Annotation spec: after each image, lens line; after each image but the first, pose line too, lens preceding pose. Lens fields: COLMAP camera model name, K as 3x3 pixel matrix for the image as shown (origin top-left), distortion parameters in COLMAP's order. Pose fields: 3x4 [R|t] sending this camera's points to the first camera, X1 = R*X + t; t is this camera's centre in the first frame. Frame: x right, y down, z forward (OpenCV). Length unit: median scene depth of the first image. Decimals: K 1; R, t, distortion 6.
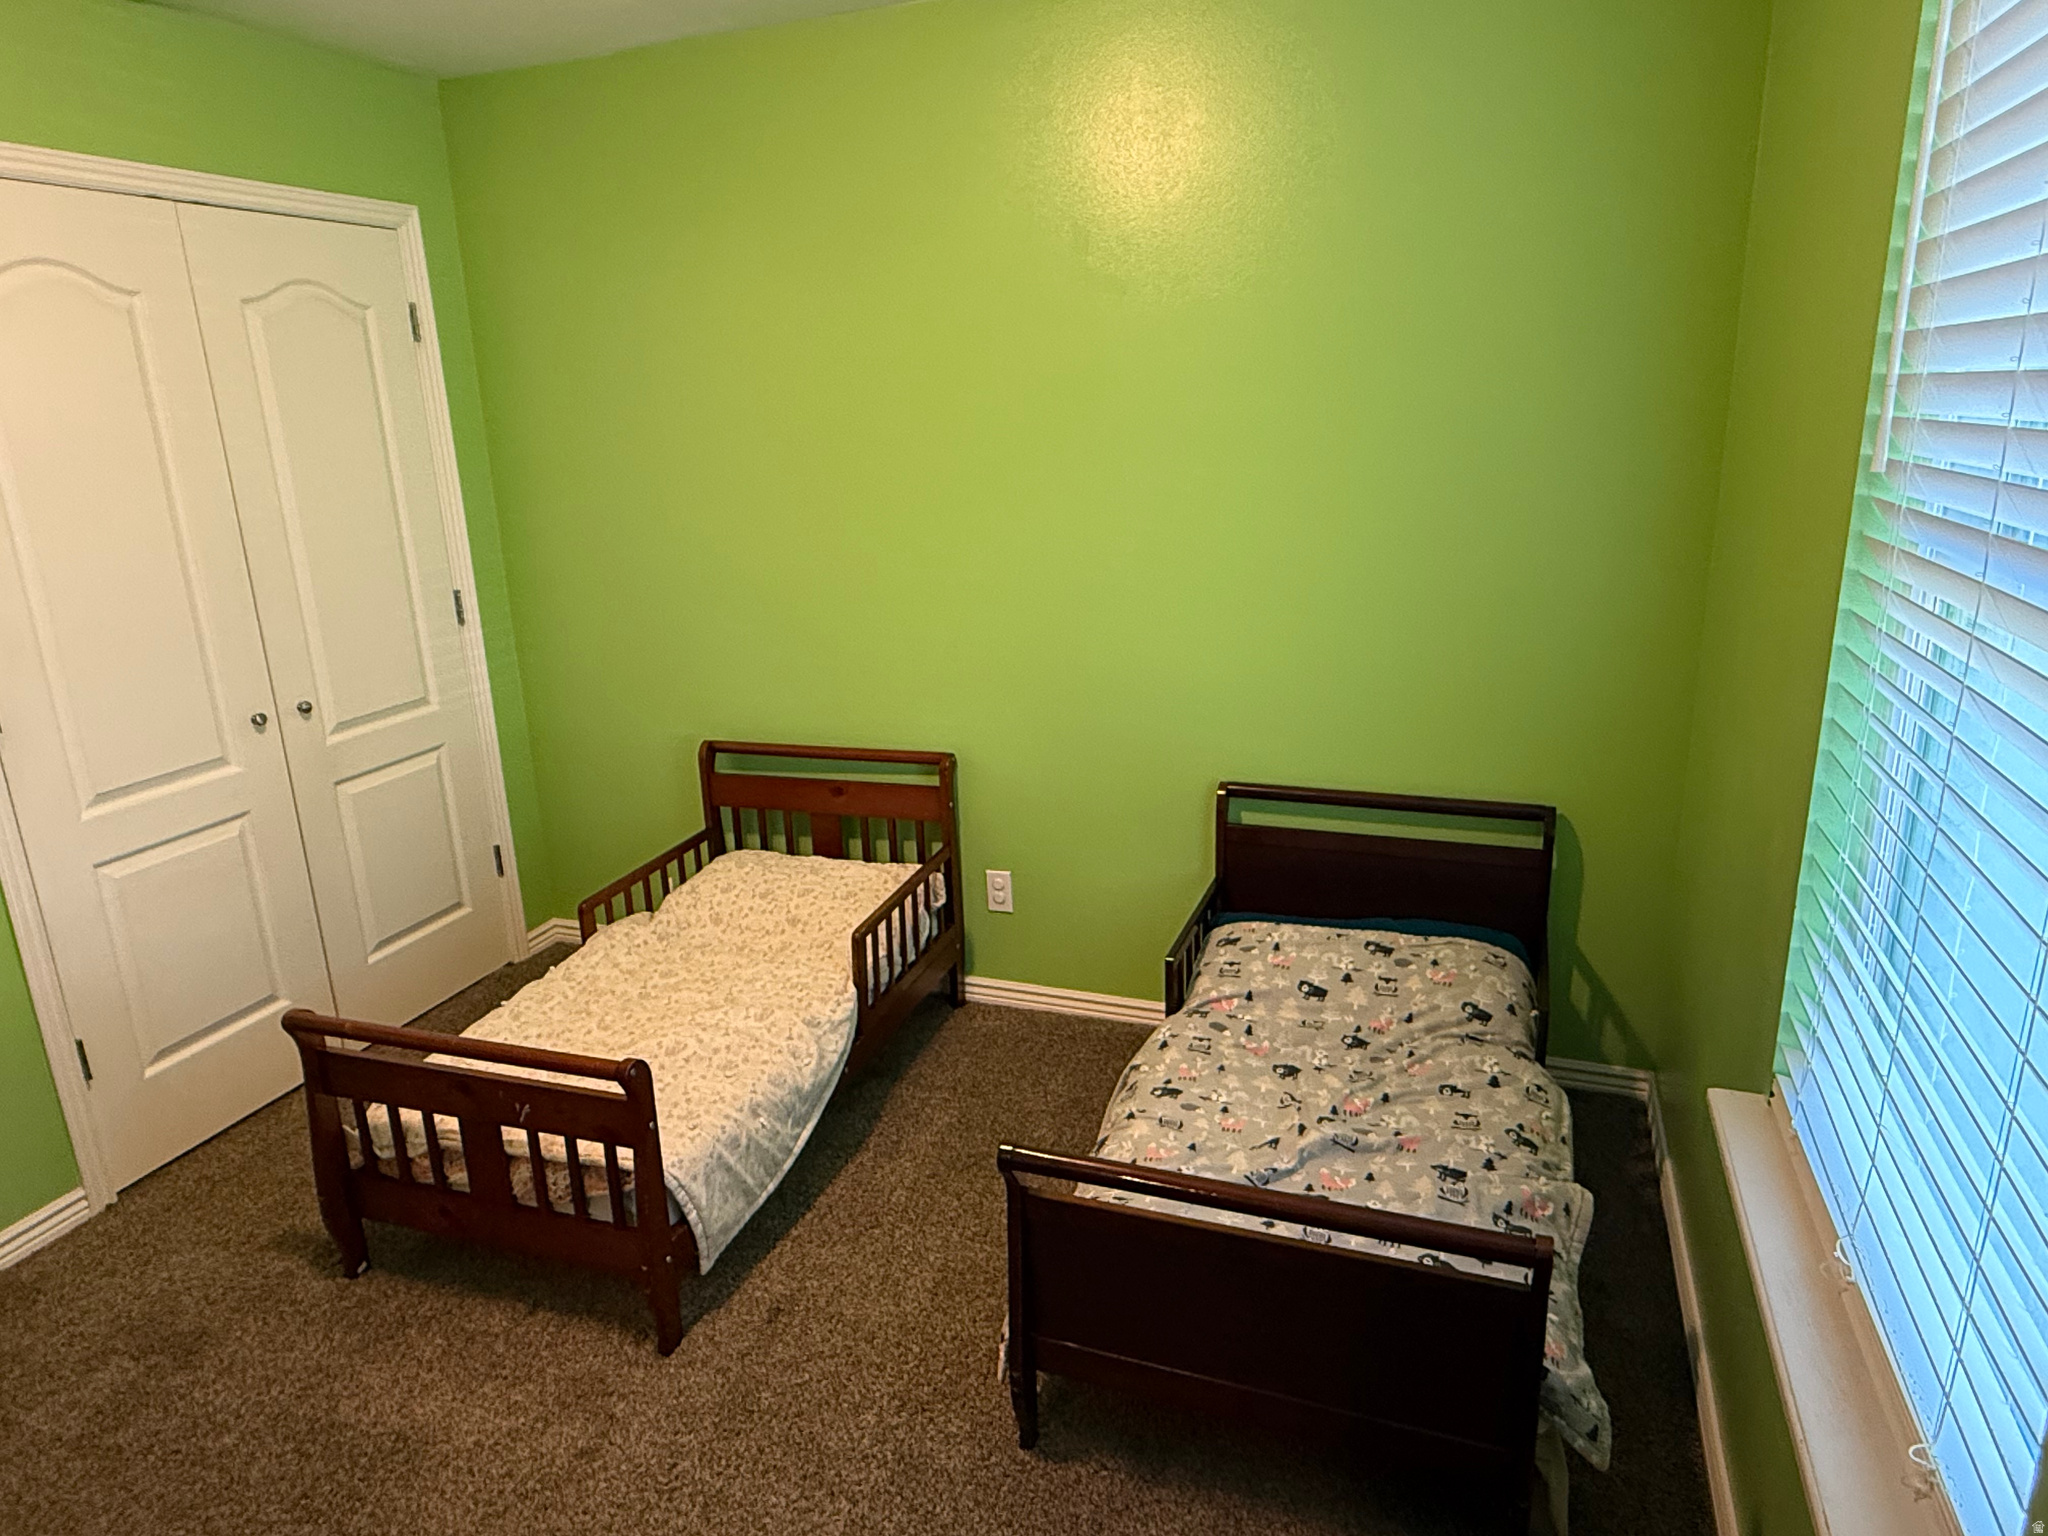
lens RADIAL K [[1307.6, 0, 1024.0], [0, 1307.6, 768.0], [0, 0, 1]] dist [-0.002731, -0.000316]
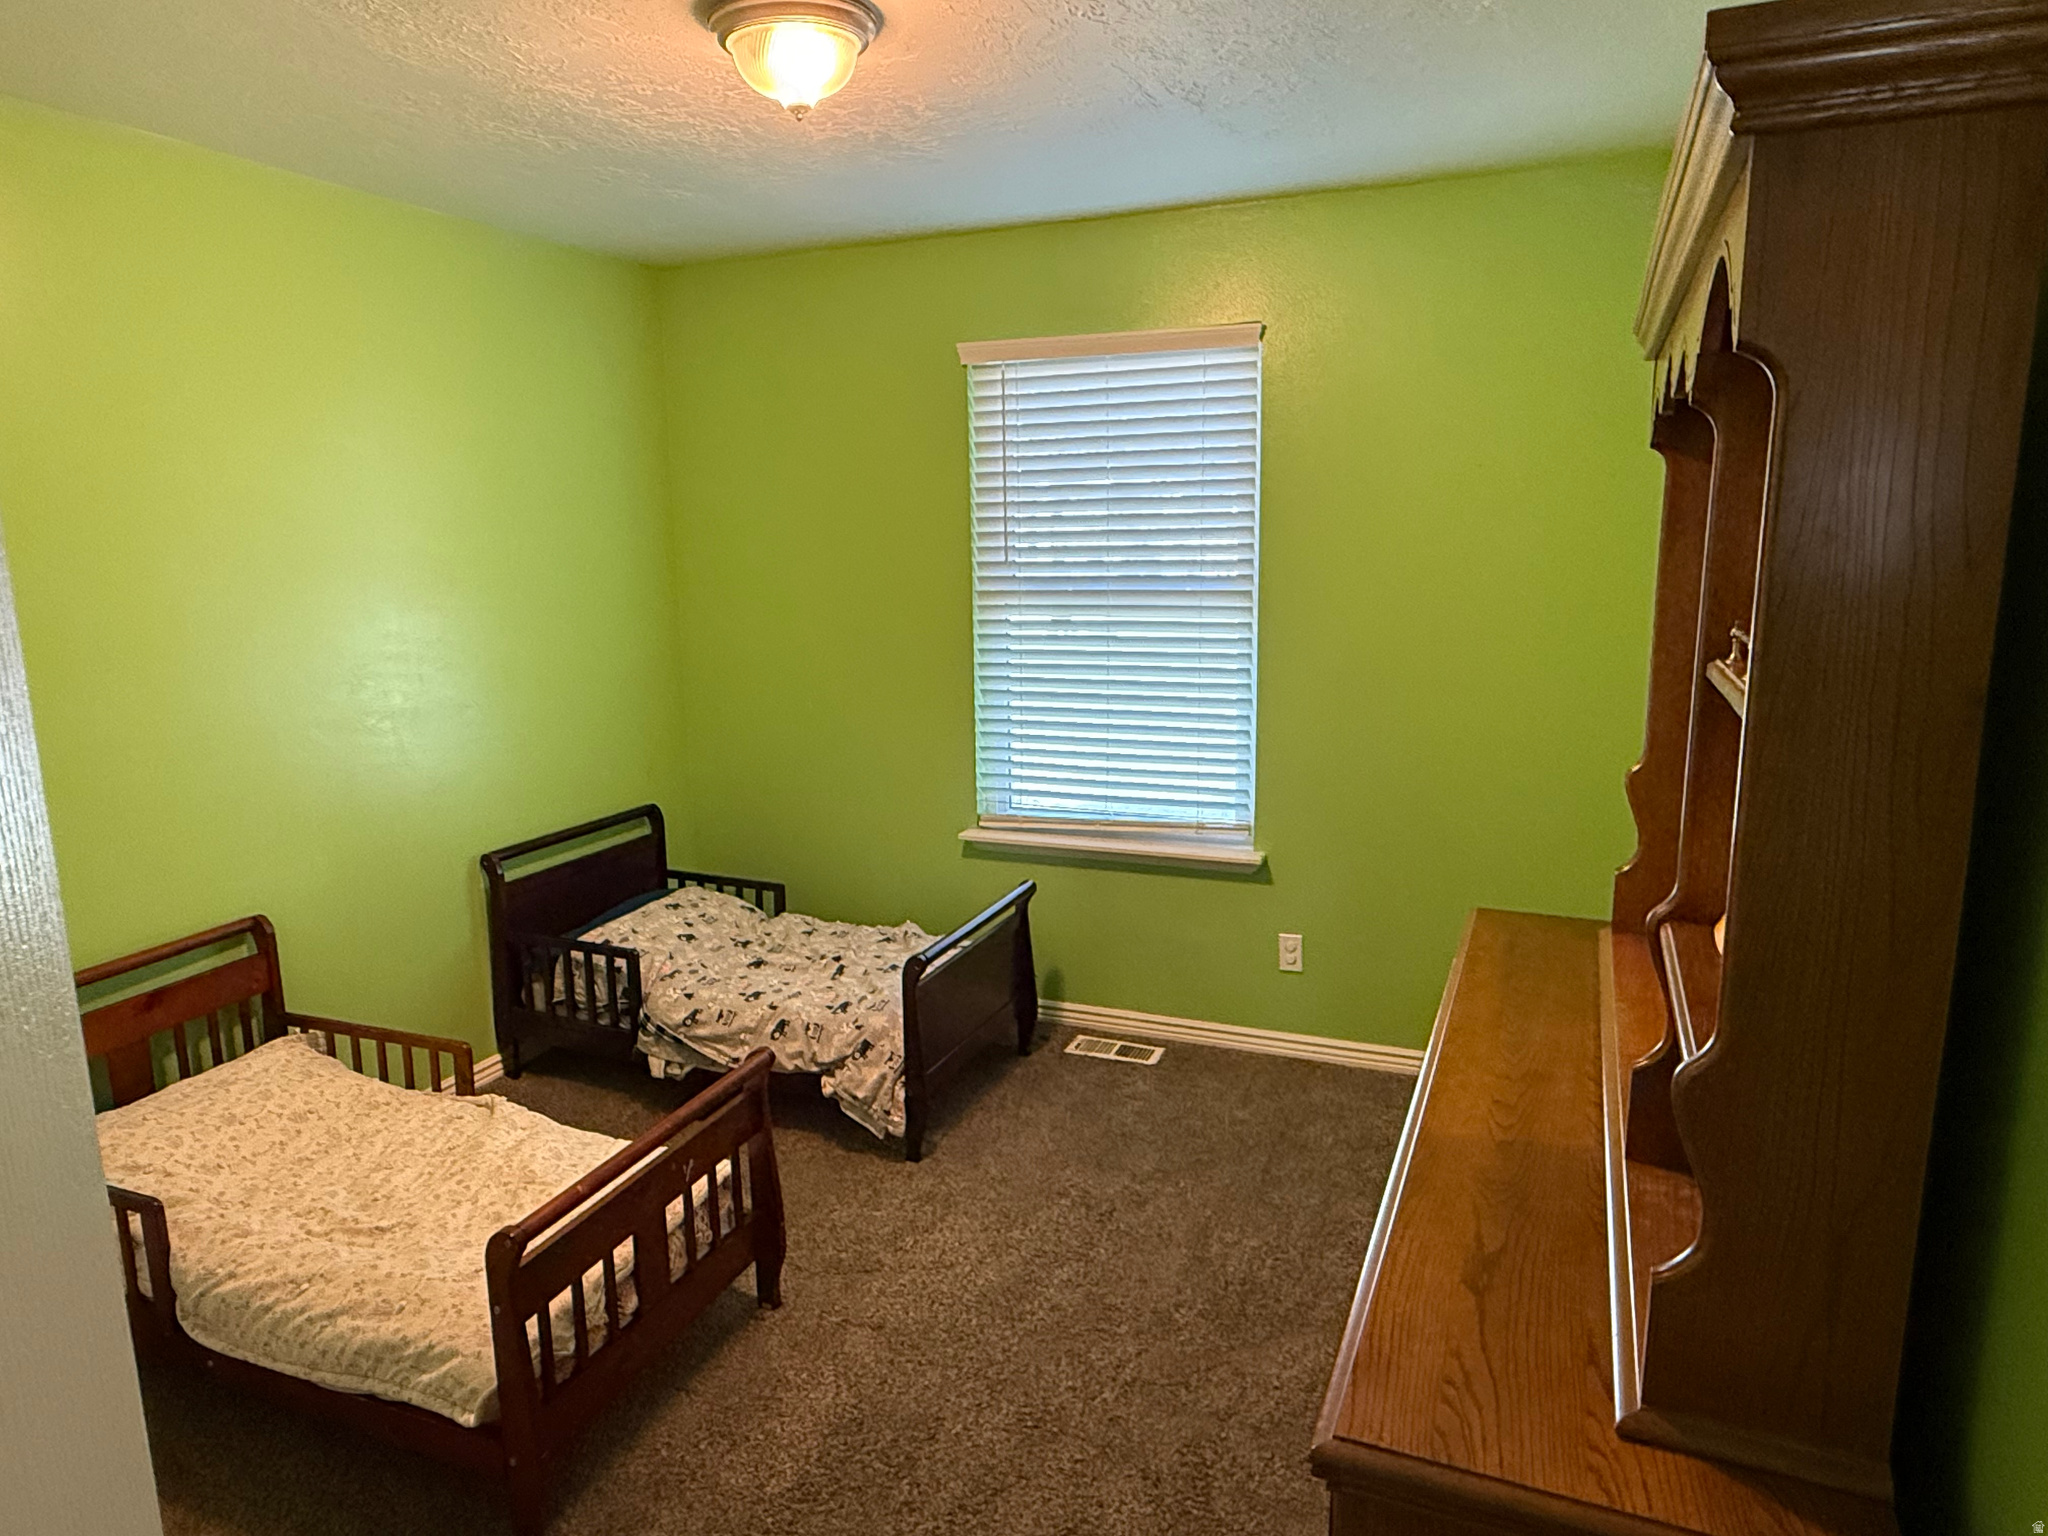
lens RADIAL K [[1307.6, 0, 1024.0], [0, 1307.6, 768.0], [0, 0, 1]] dist [-0.002731, -0.000316]
pose [[0.019416, -0.149560, 0.988562, -1.160535], [0.284994, 0.948556, 0.137910, -0.102464], [-0.958333, 0.279056, 0.061041, 0.476448]]
